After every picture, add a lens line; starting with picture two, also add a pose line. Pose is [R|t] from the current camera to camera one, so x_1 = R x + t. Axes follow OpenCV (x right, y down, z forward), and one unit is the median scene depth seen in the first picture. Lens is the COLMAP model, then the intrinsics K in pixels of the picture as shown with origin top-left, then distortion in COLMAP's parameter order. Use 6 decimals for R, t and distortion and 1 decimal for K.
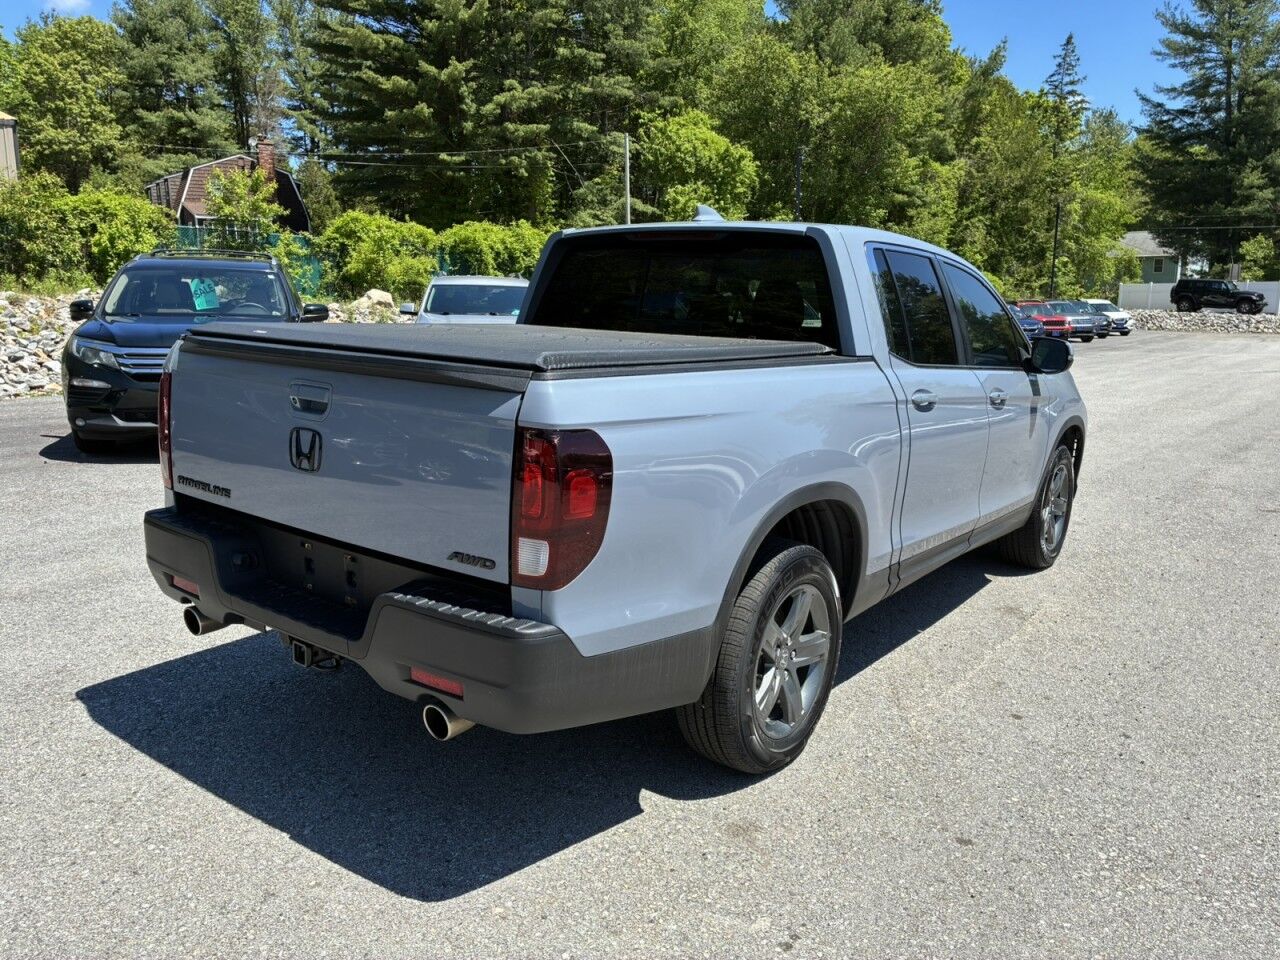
lens RADIAL K [[968.9, 0, 636.9], [0, 968.9, 453.8], [0, 0, 1]] dist [0.081285, -0.110148]
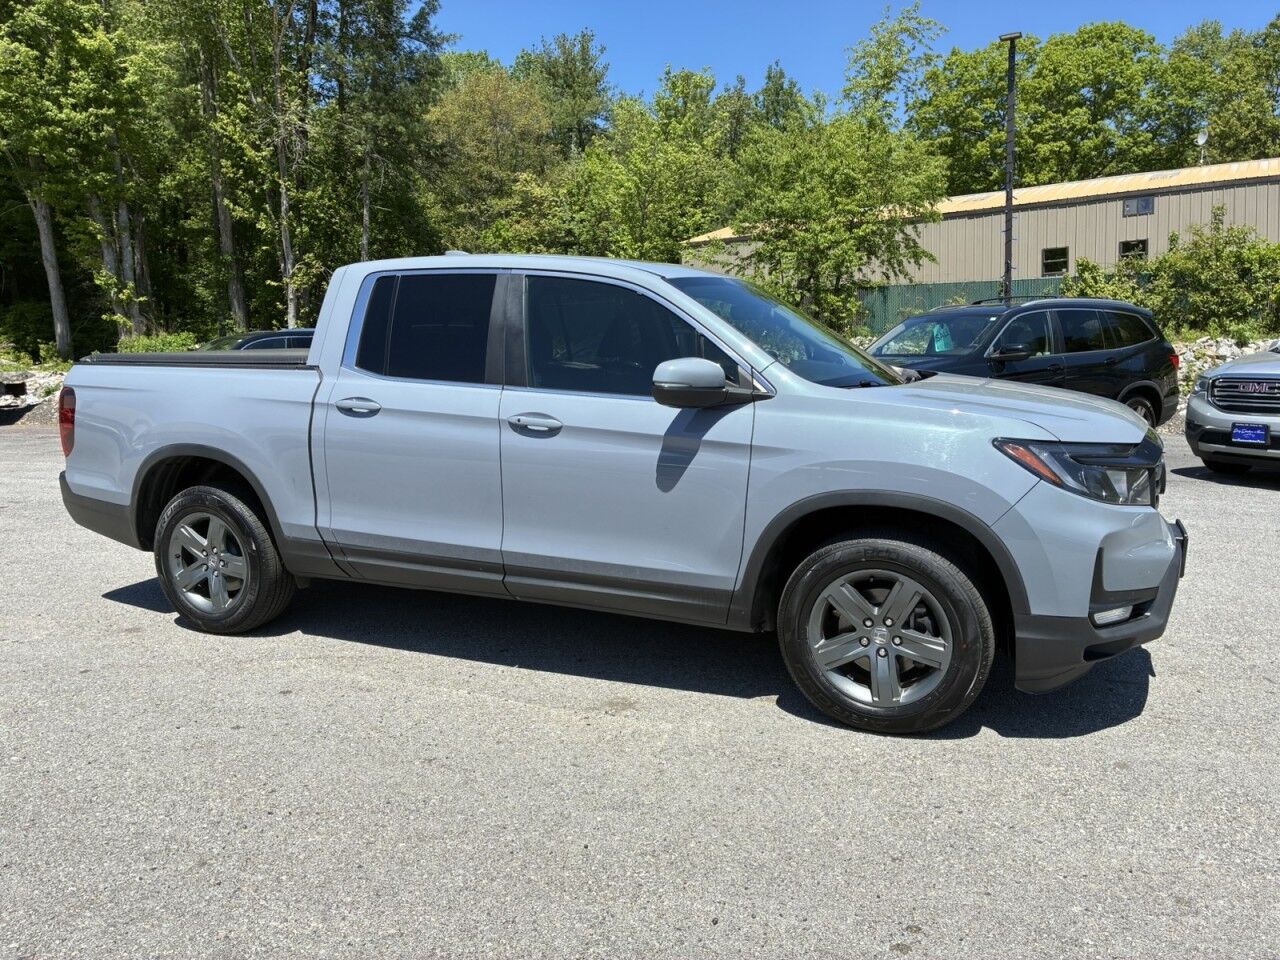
lens RADIAL K [[968.9, 0, 636.9], [0, 968.9, 453.8], [0, 0, 1]] dist [0.081285, -0.110148]
pose [[0.230611, 0.085339, -0.969296, 0.098051], [-0.140499, 0.988628, 0.053614, -0.007162], [0.962849, 0.123822, 0.239979, 0.069751]]
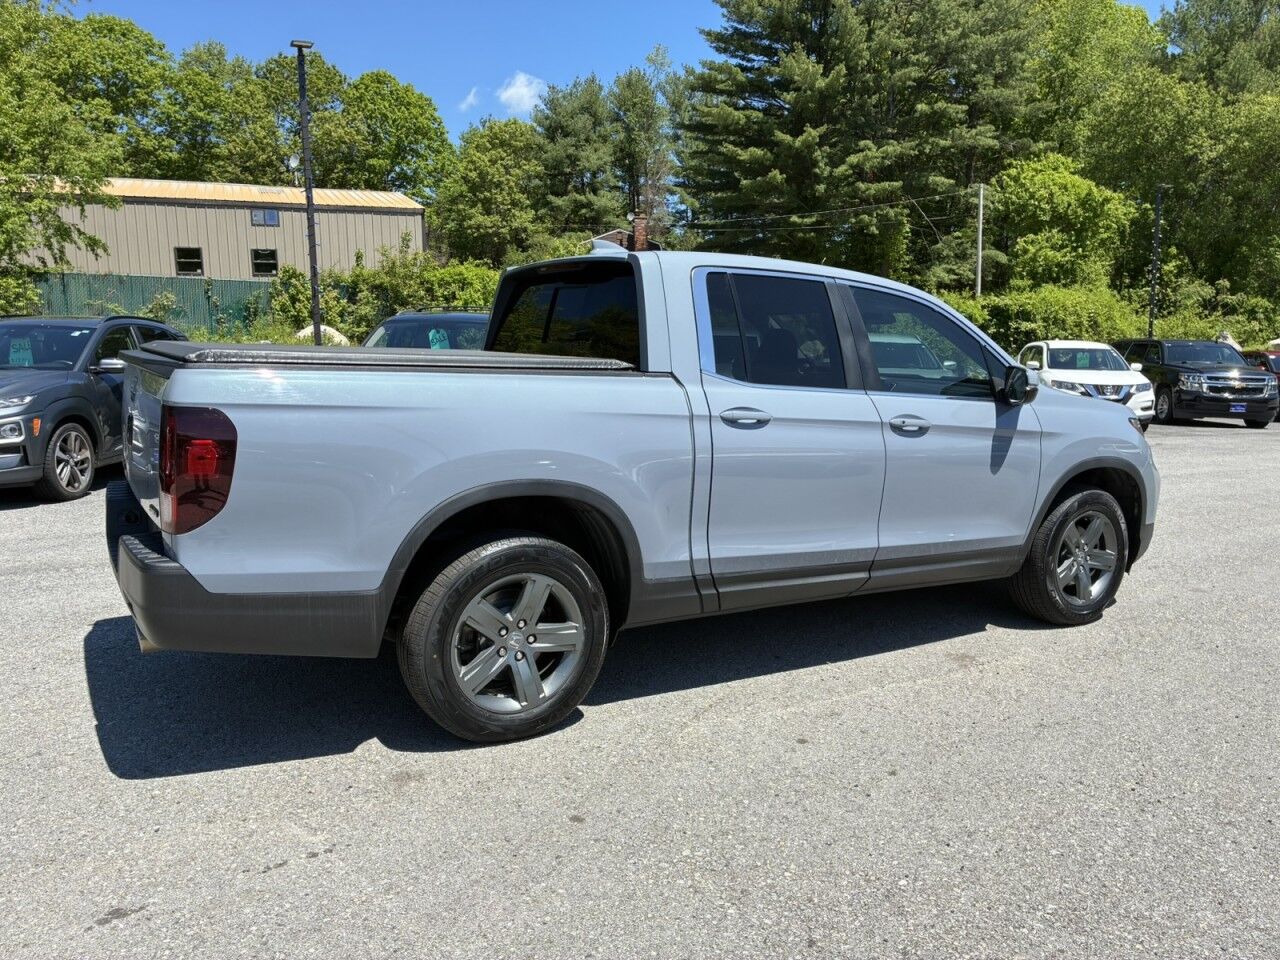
lens RADIAL K [[968.2, 0, 640.9], [0, 968.2, 454.4], [0, 0, 1]] dist [0.064482, -0.077585]
pose [[0.928974, 0.034655, -0.368519, 0.037764], [-0.056390, 0.997236, -0.048371, 0.002577], [0.365824, 0.065717, 0.928361, 0.001411]]
